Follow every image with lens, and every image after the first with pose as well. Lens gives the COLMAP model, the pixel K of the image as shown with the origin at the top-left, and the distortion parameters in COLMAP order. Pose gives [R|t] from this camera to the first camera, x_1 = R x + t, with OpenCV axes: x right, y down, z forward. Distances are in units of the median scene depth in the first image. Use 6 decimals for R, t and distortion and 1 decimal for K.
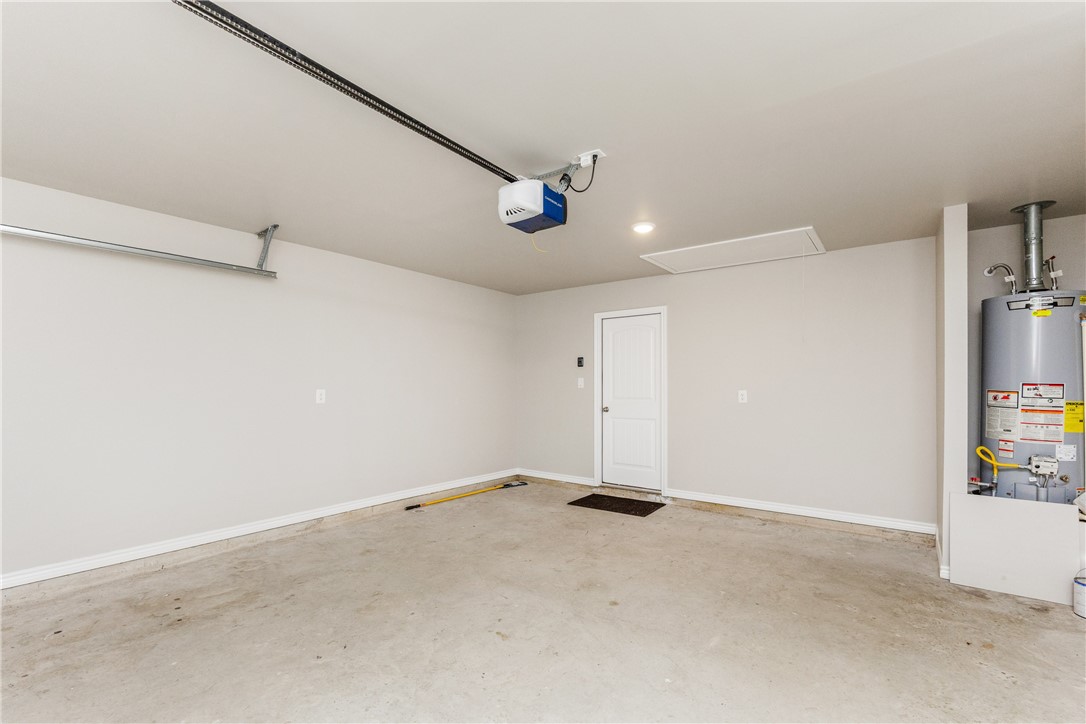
lens RADIAL K [[474.9, 0, 543.5], [0, 474.9, 371.4], [0, 0, 1]] dist [0.000267, -0.000940]
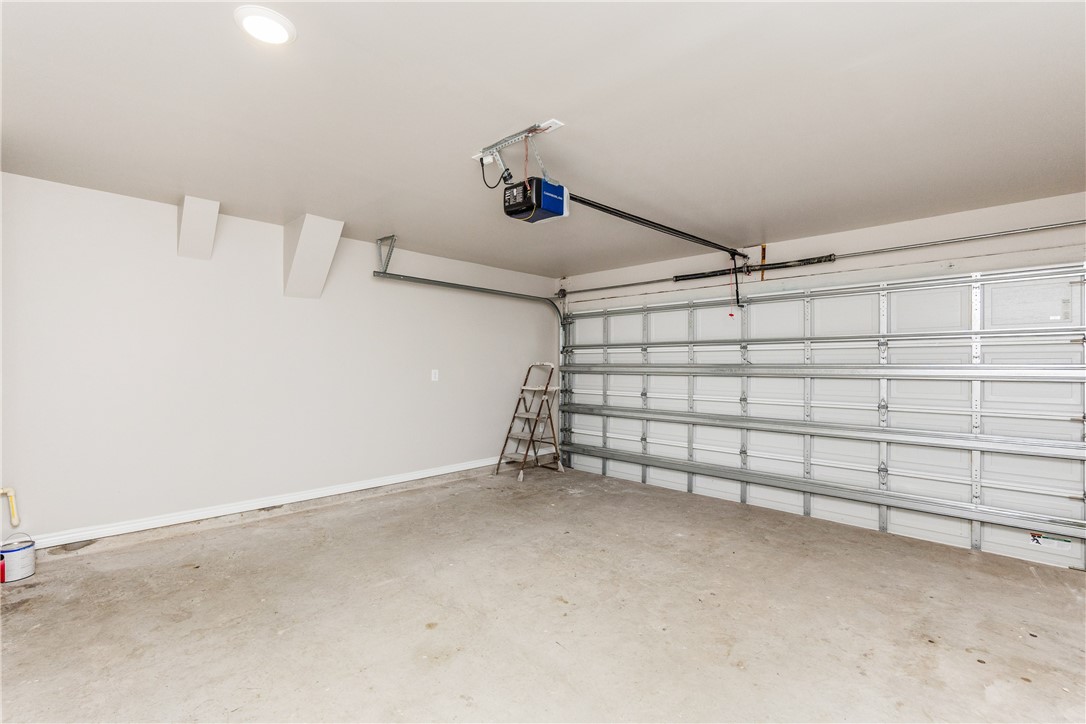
lens RADIAL K [[474.9, 0, 542.6], [0, 474.9, 364.1], [0, 0, 1]] dist [0.000267, -0.000940]
pose [[-0.992920, -0.009523, 0.118405, -0.147316], [-0.013330, 0.999418, -0.031399, 0.048037], [-0.118037, -0.032755, -0.992469, 1.867943]]
